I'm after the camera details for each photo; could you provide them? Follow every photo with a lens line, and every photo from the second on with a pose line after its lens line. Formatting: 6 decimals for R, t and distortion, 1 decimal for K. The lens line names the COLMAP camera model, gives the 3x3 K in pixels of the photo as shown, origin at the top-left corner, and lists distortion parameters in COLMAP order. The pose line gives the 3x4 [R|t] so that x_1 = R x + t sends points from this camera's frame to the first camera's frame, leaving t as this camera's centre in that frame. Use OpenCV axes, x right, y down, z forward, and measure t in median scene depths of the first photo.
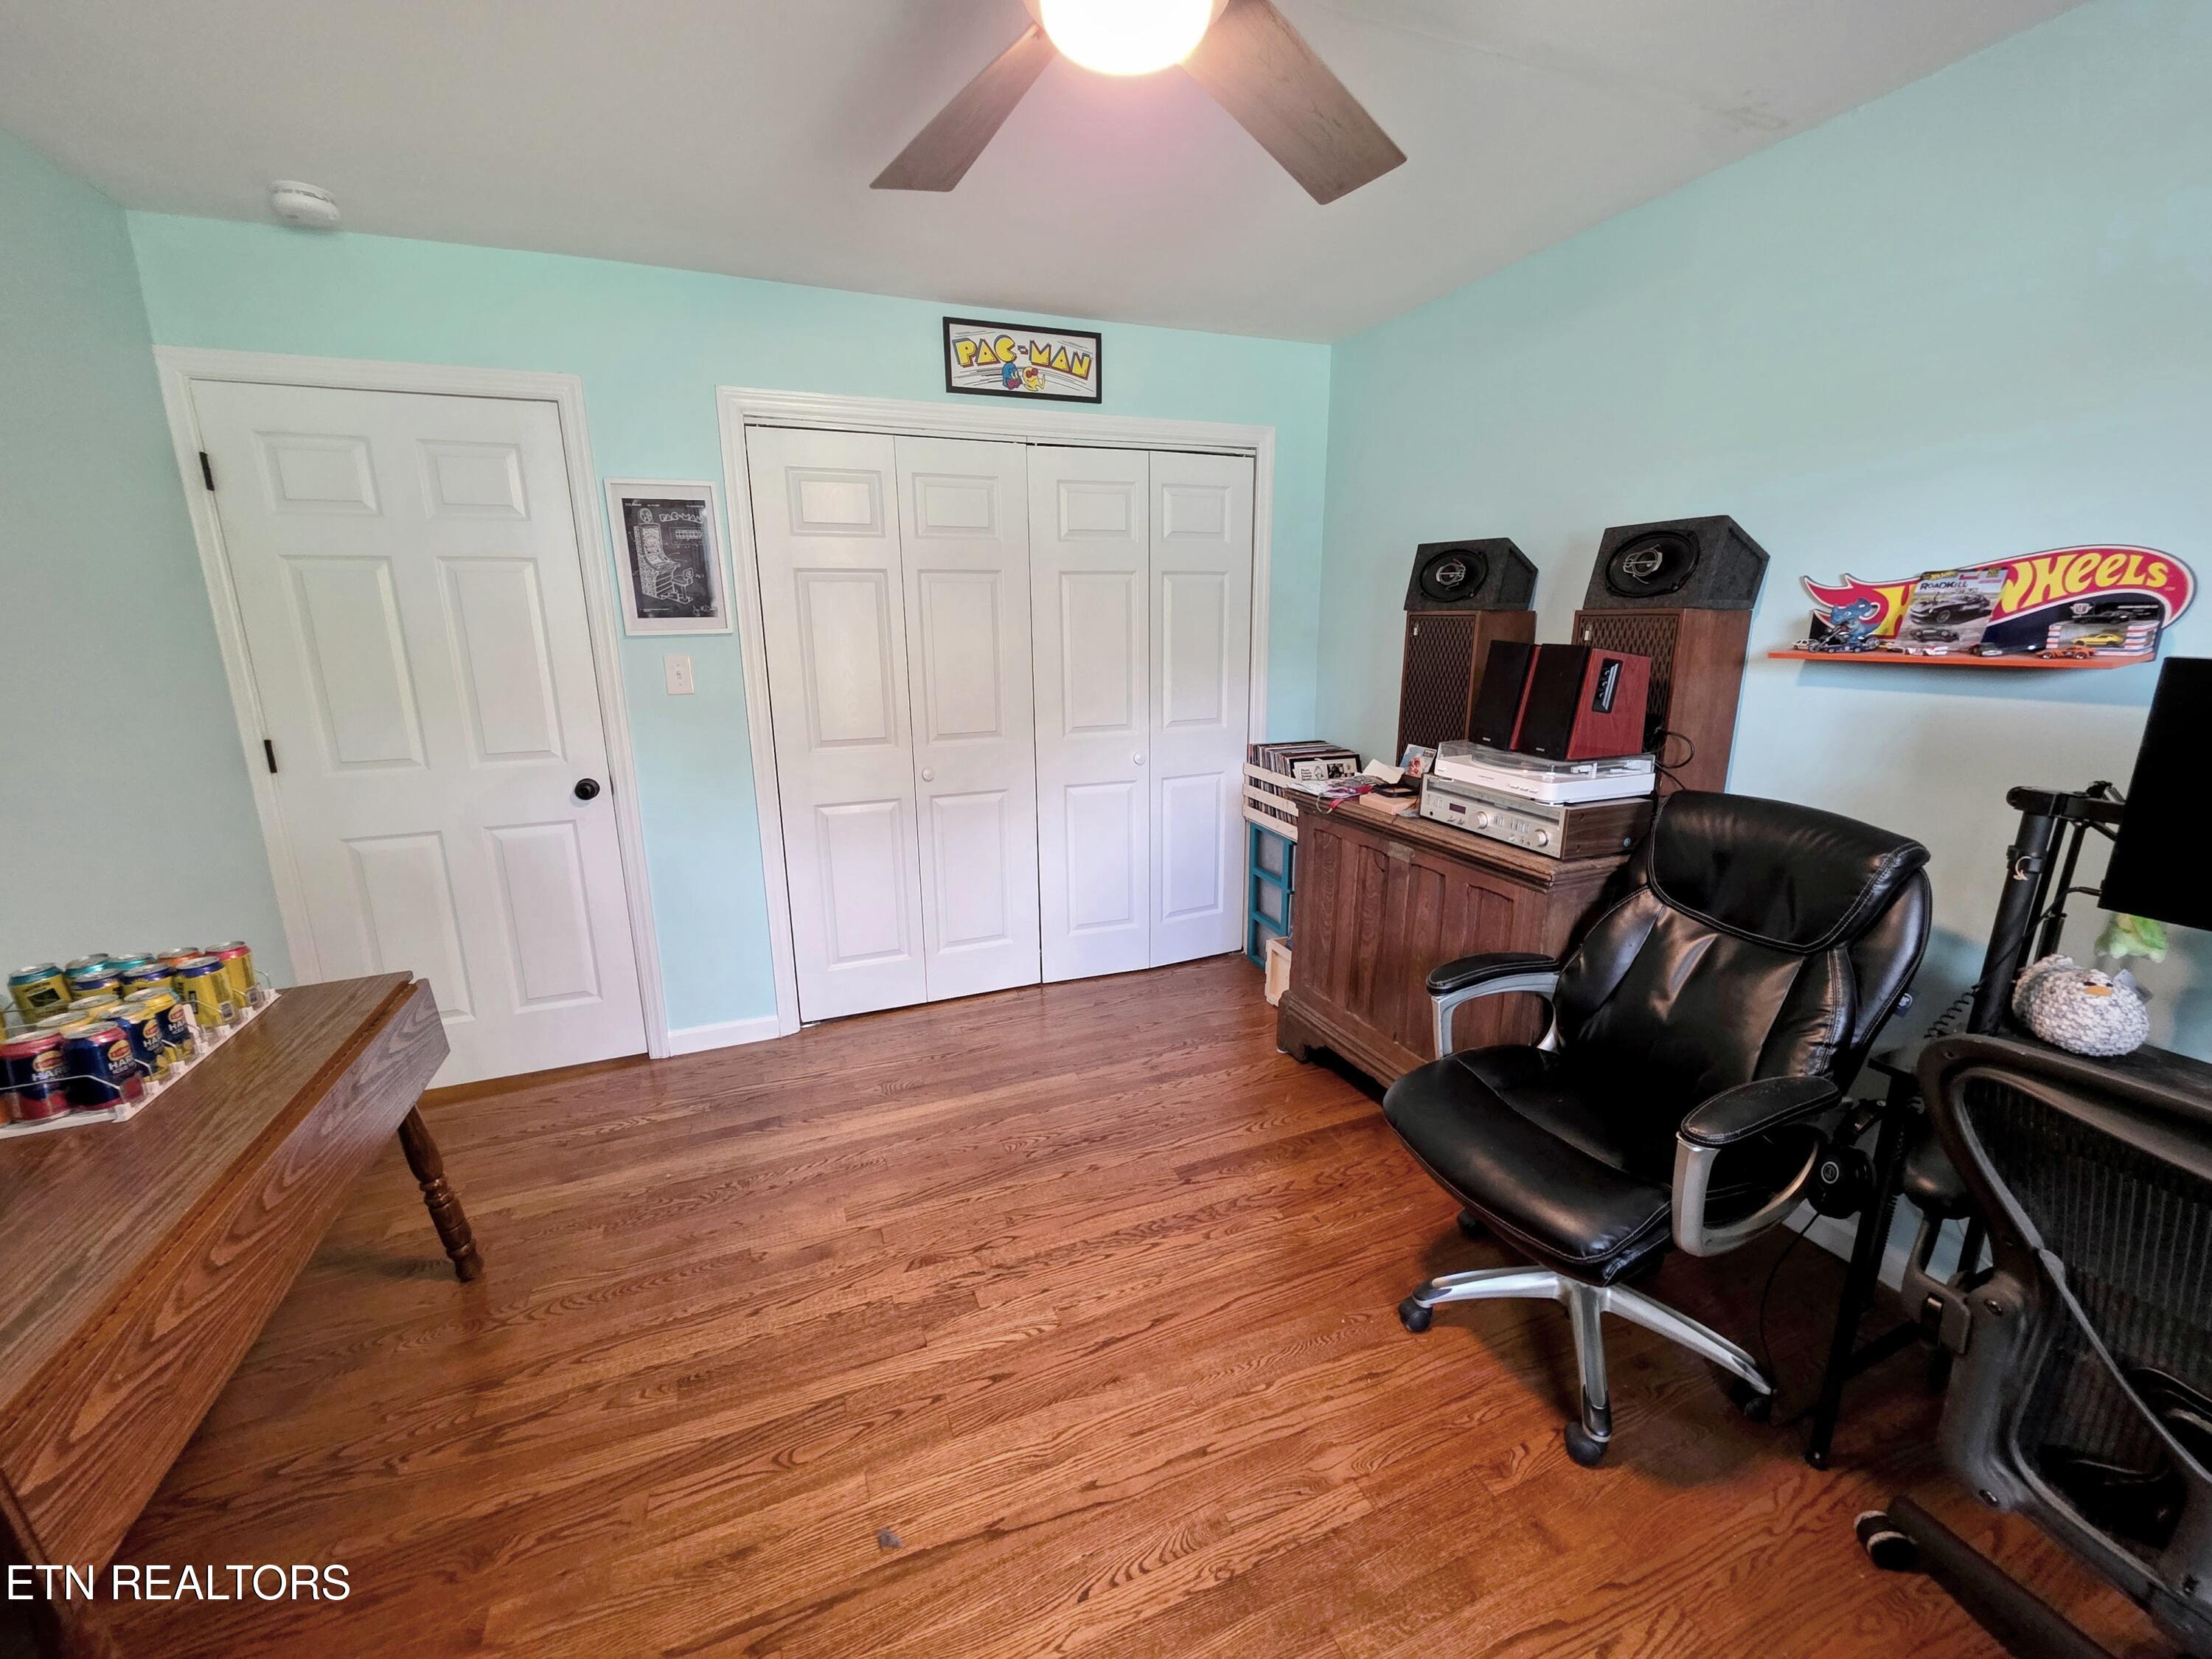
lens RADIAL K [[888.9, 0, 1116.4], [0, 888.9, 833.0], [0, 0, 1]] dist [0.003793, -0.002043]
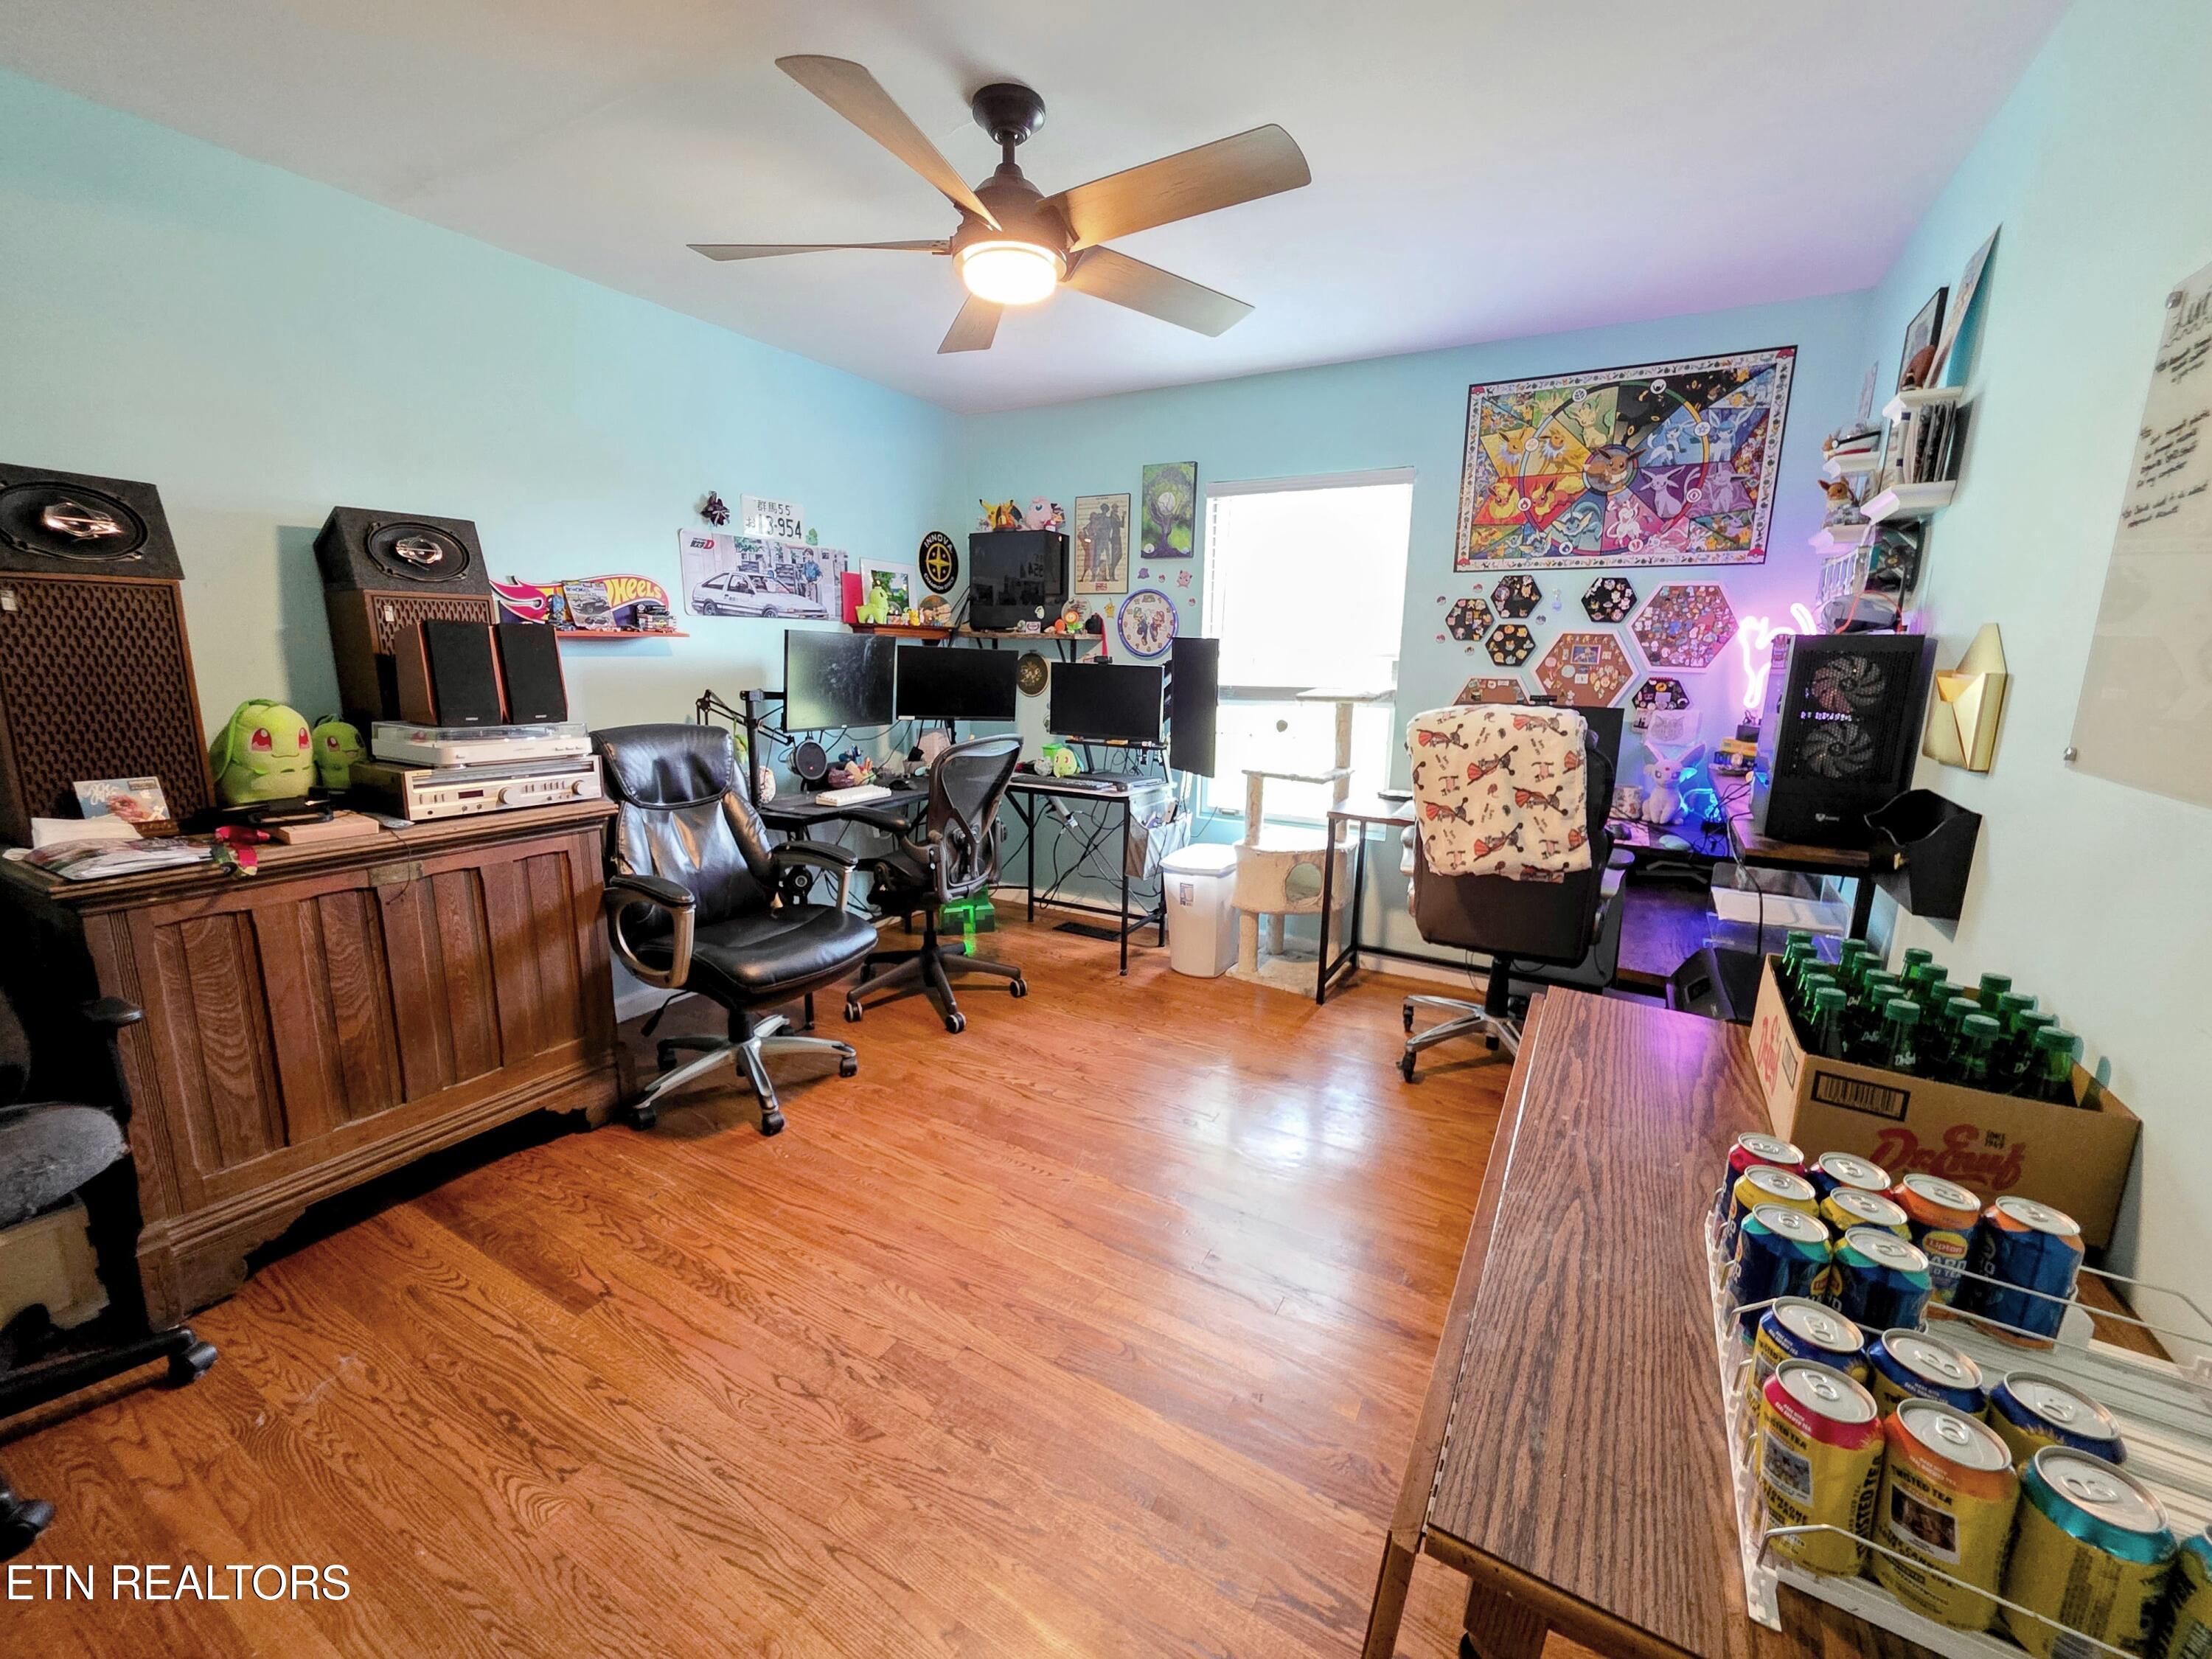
lens RADIAL K [[888.9, 0, 1105.4], [0, 888.9, 818.4], [0, 0, 1]] dist [0.003793, -0.002043]
pose [[-0.609554, -0.159158, 0.776603, -0.851239], [0.175700, 0.928151, 0.328123, -0.214415], [-0.773029, 0.336458, -0.537794, 1.070365]]
